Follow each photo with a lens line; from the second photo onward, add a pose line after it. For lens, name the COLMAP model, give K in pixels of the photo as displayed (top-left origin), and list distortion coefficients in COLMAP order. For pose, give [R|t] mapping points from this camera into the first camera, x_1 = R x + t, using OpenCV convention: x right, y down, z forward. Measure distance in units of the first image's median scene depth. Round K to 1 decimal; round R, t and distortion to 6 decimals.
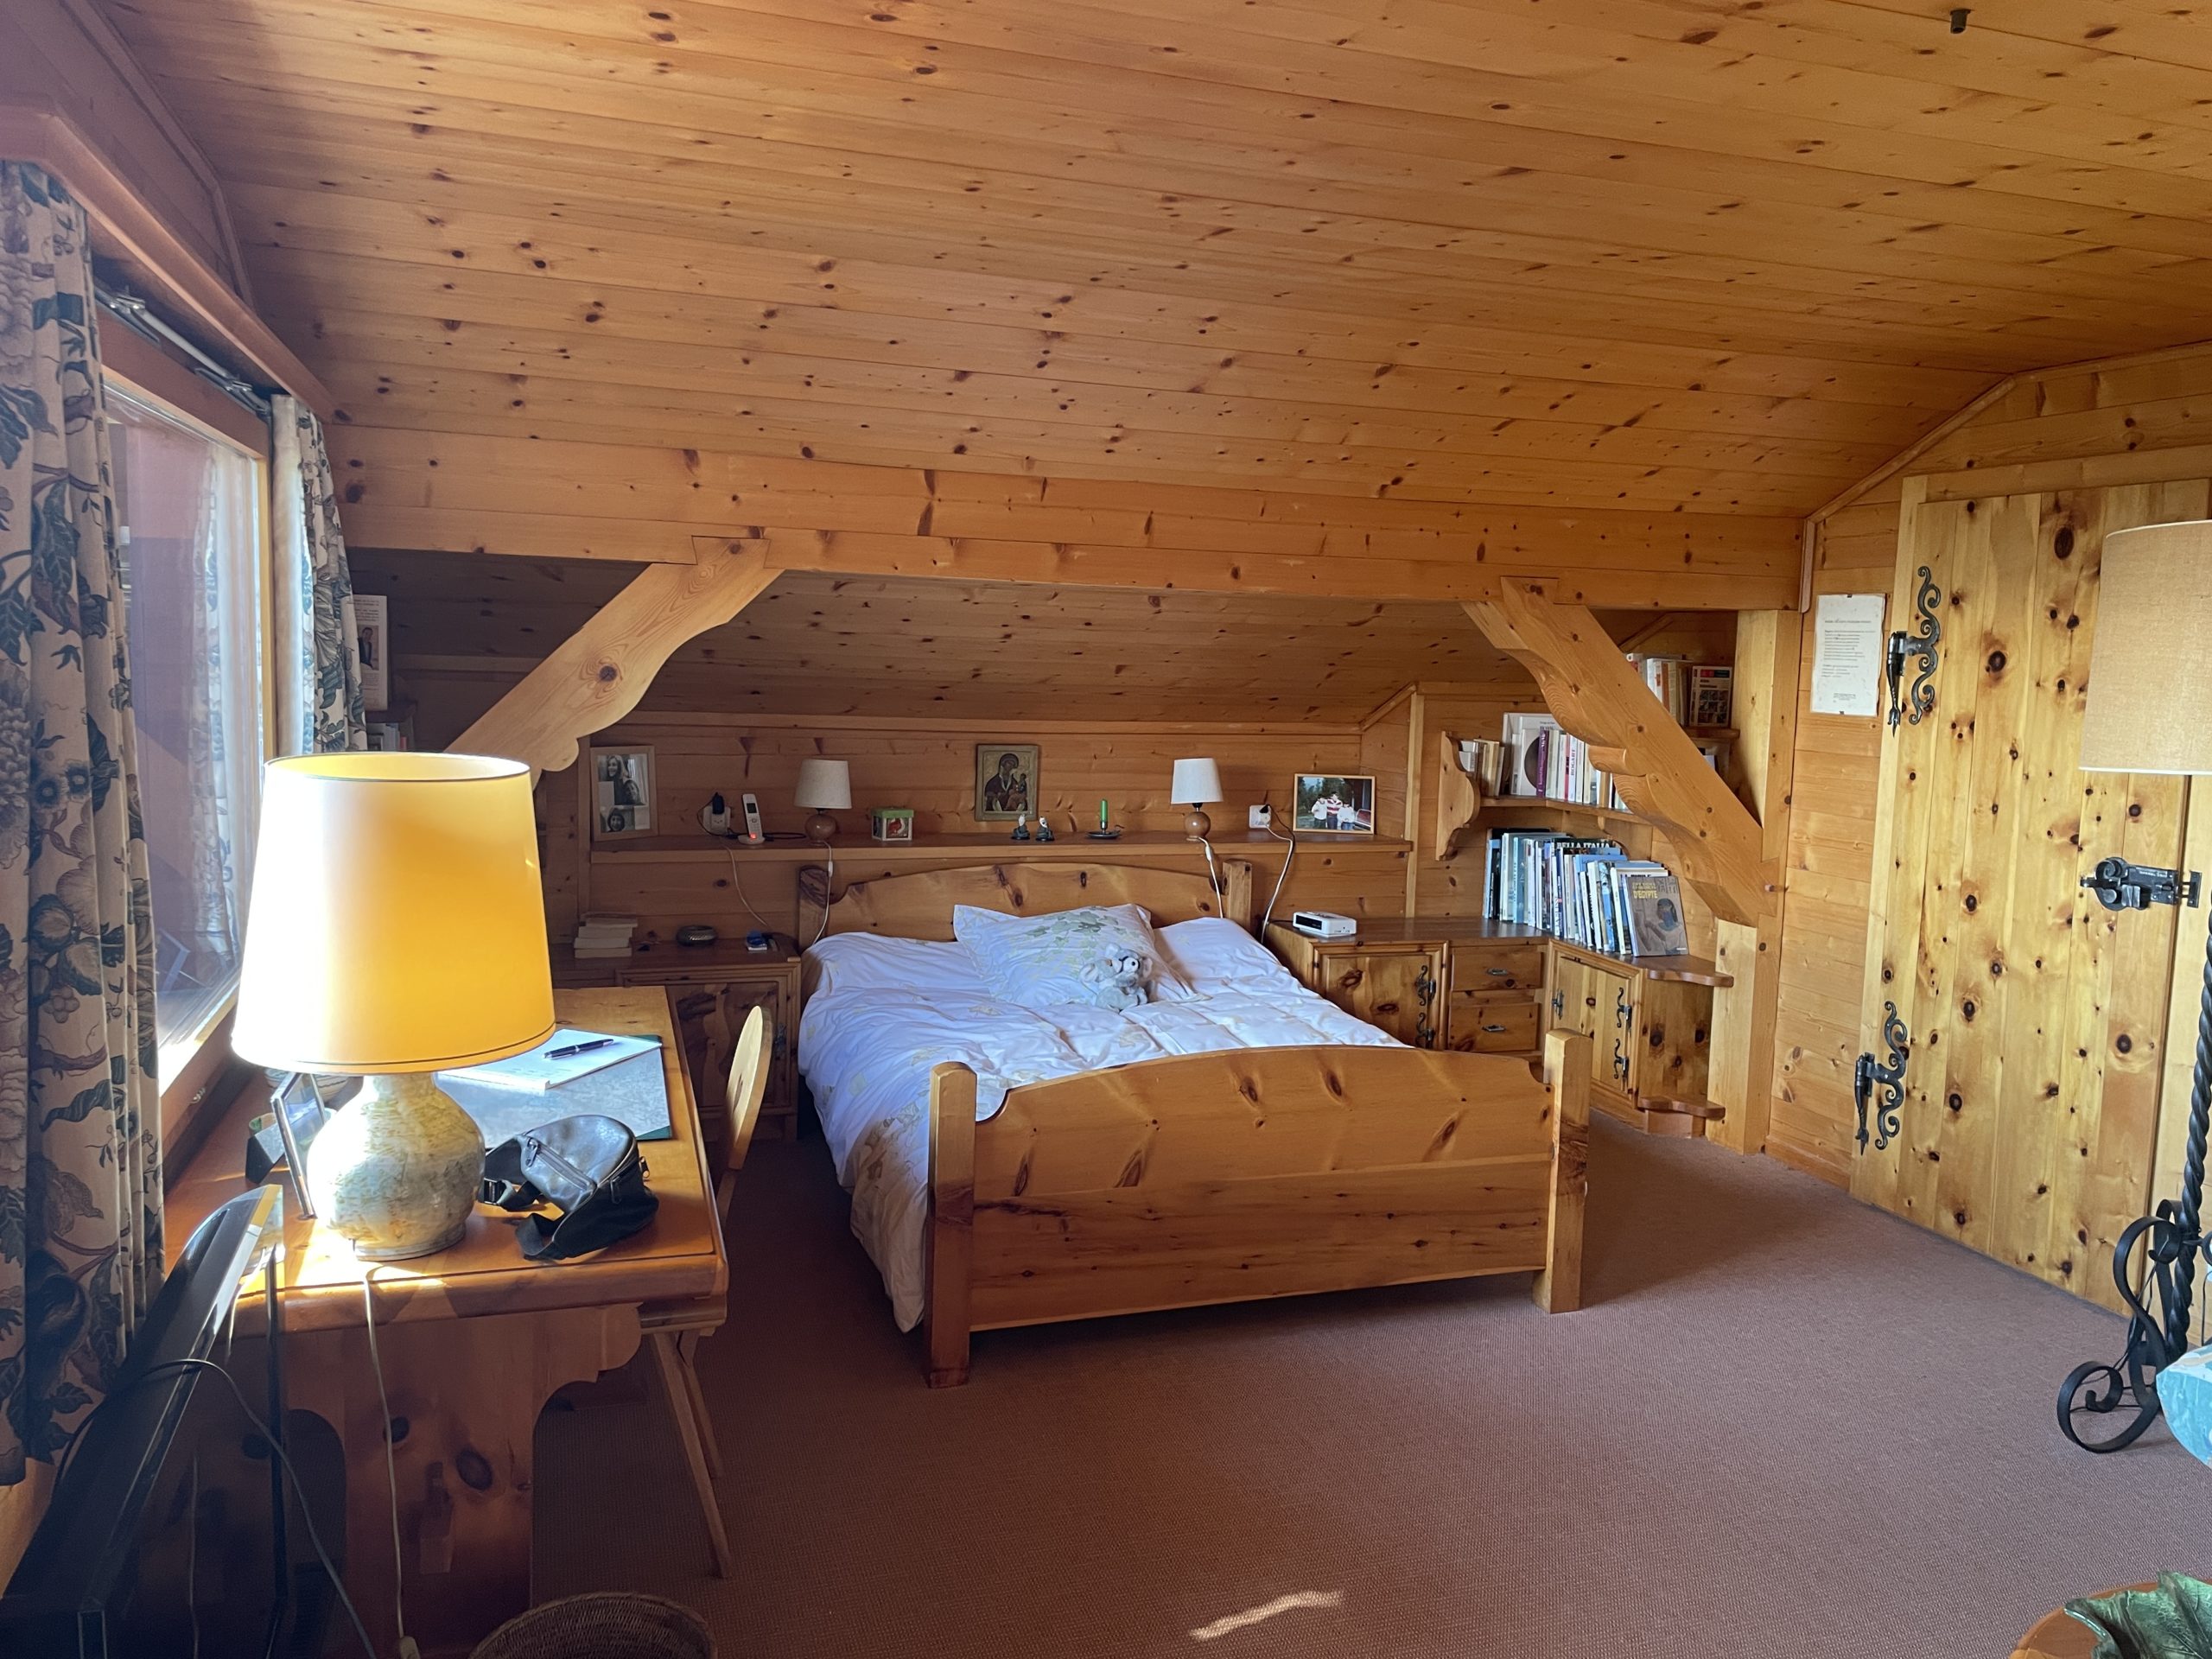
lens RADIAL K [[1677.3, 0, 1118.5], [0, 1677.3, 816.8], [0, 0, 1]] dist [0.117989, -0.159052]
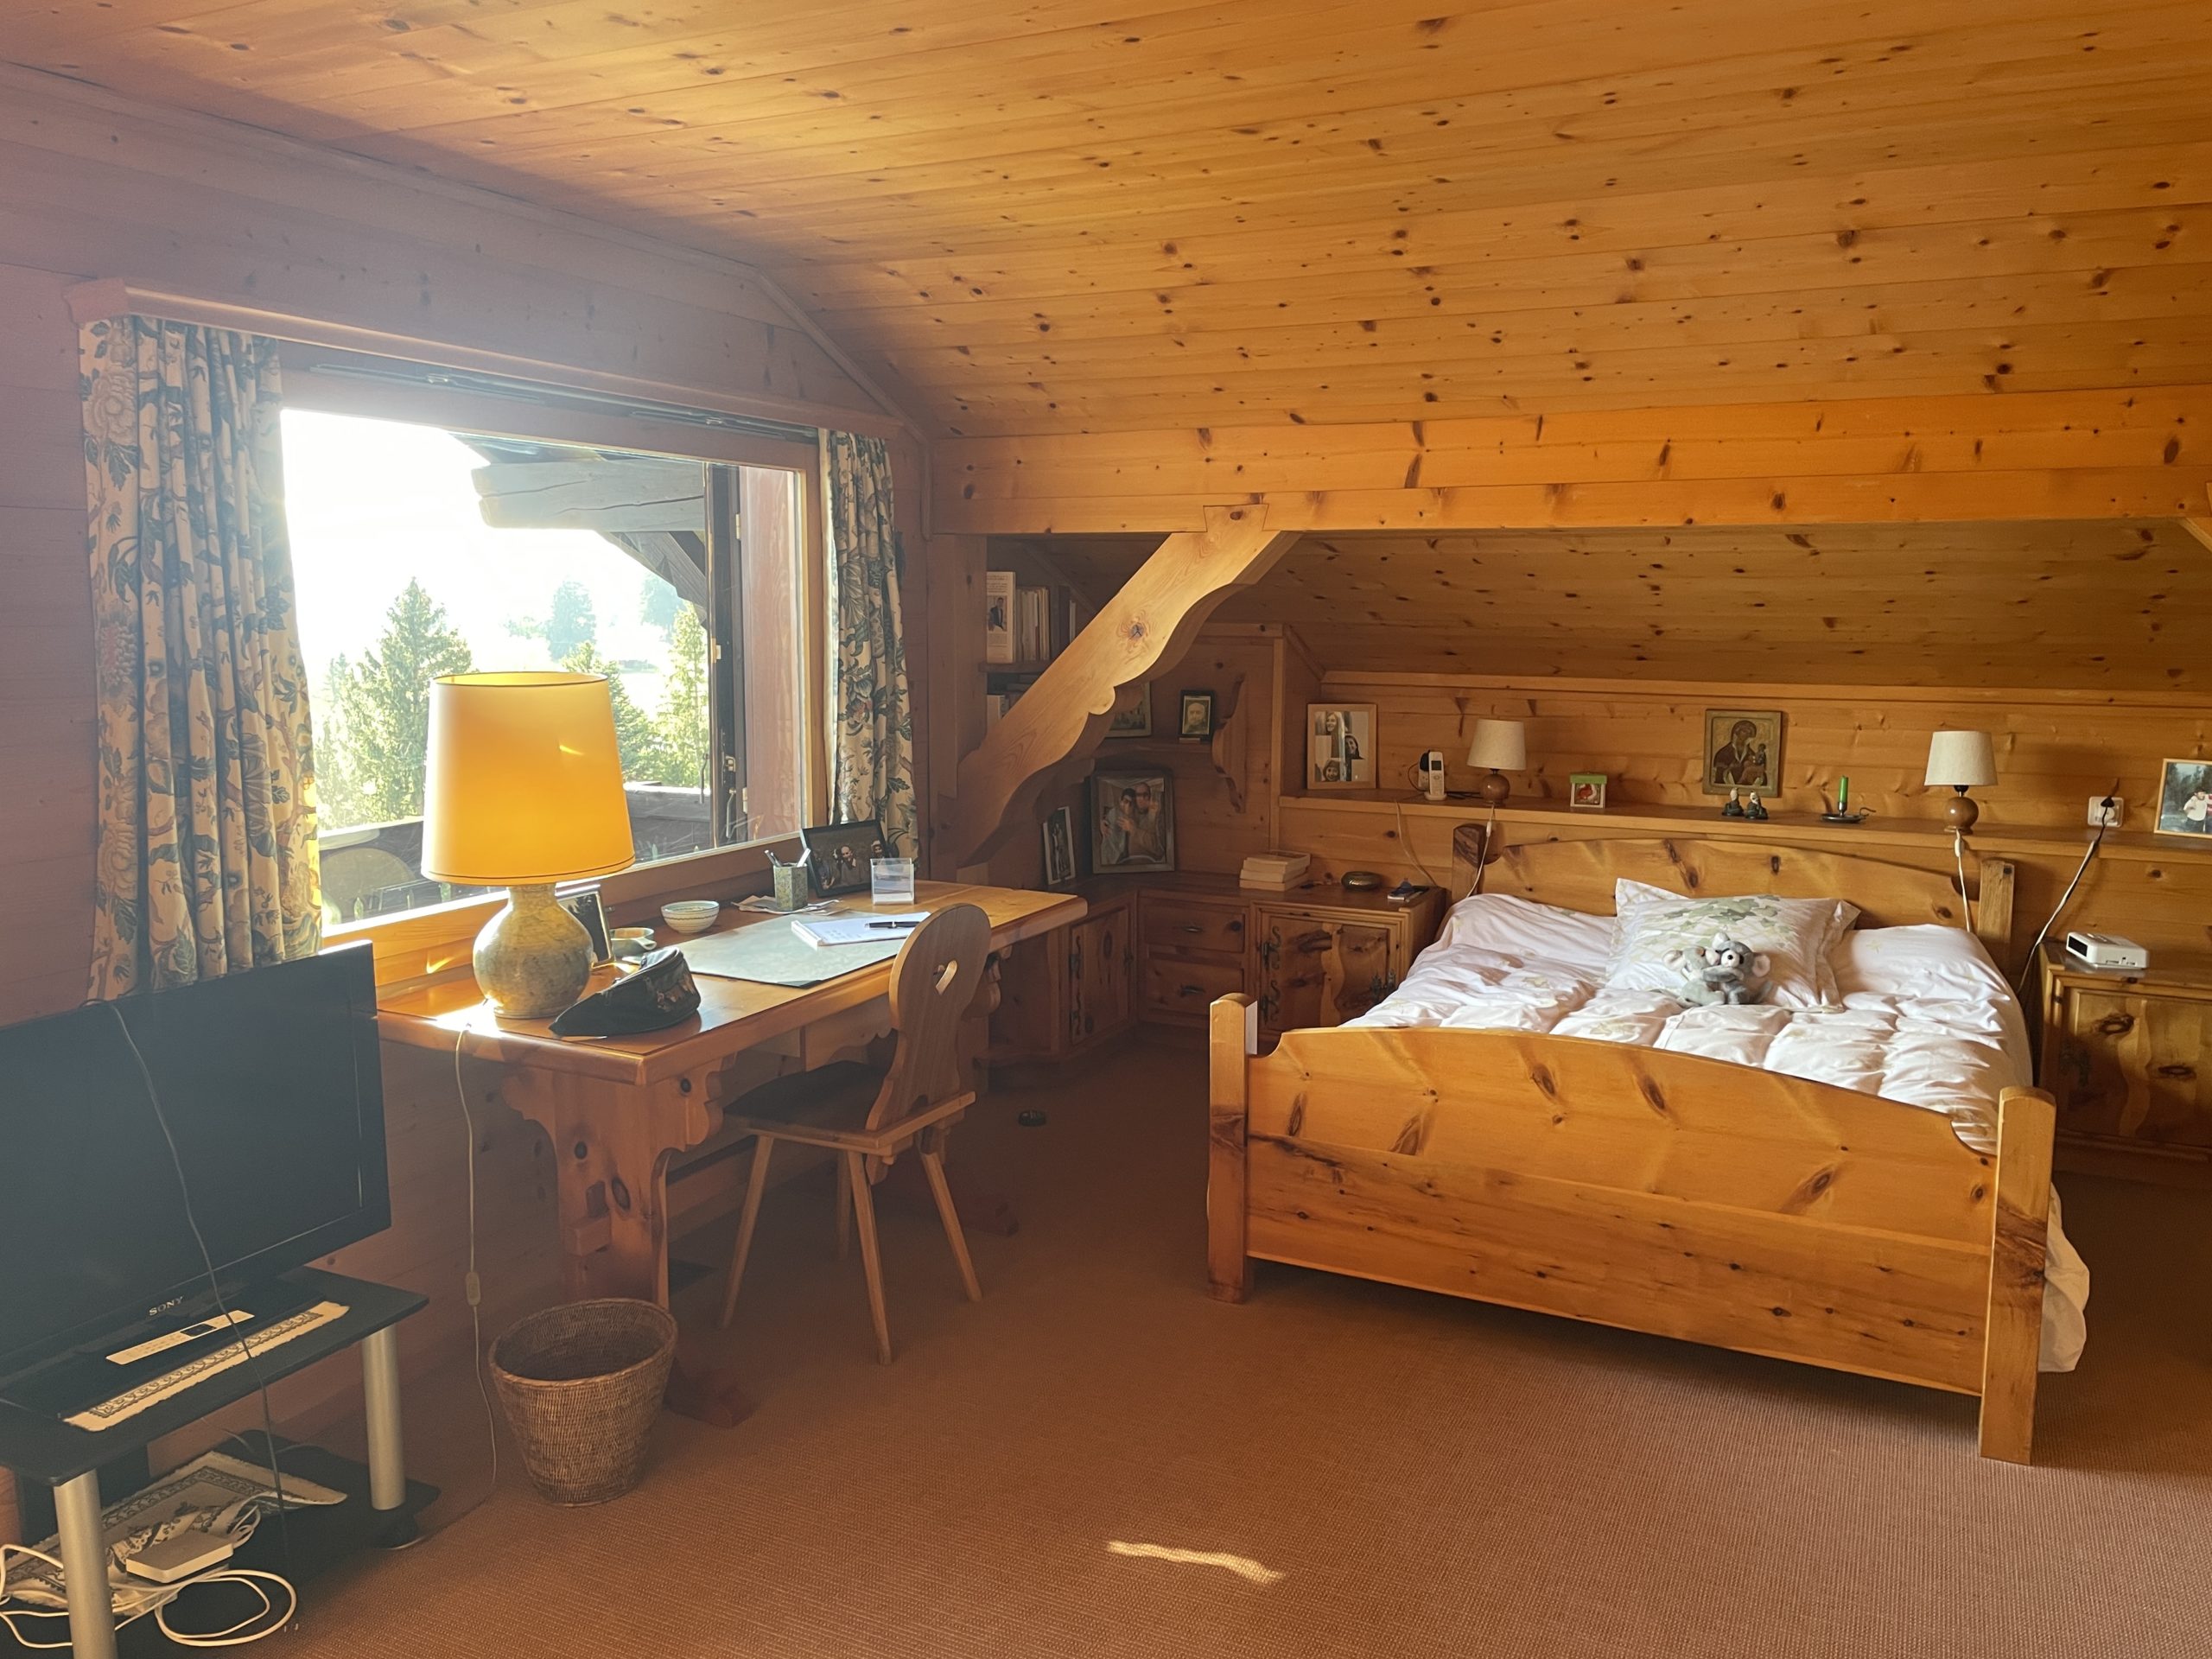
lens RADIAL K [[1677.3, 0, 1118.5], [0, 1677.3, 816.8], [0, 0, 1]] dist [0.117989, -0.159052]
pose [[0.704027, 0.064984, -0.707194, 0.409481], [-0.059008, 0.997714, 0.032937, 0.004035], [0.707717, 0.018542, 0.706252, 0.147029]]
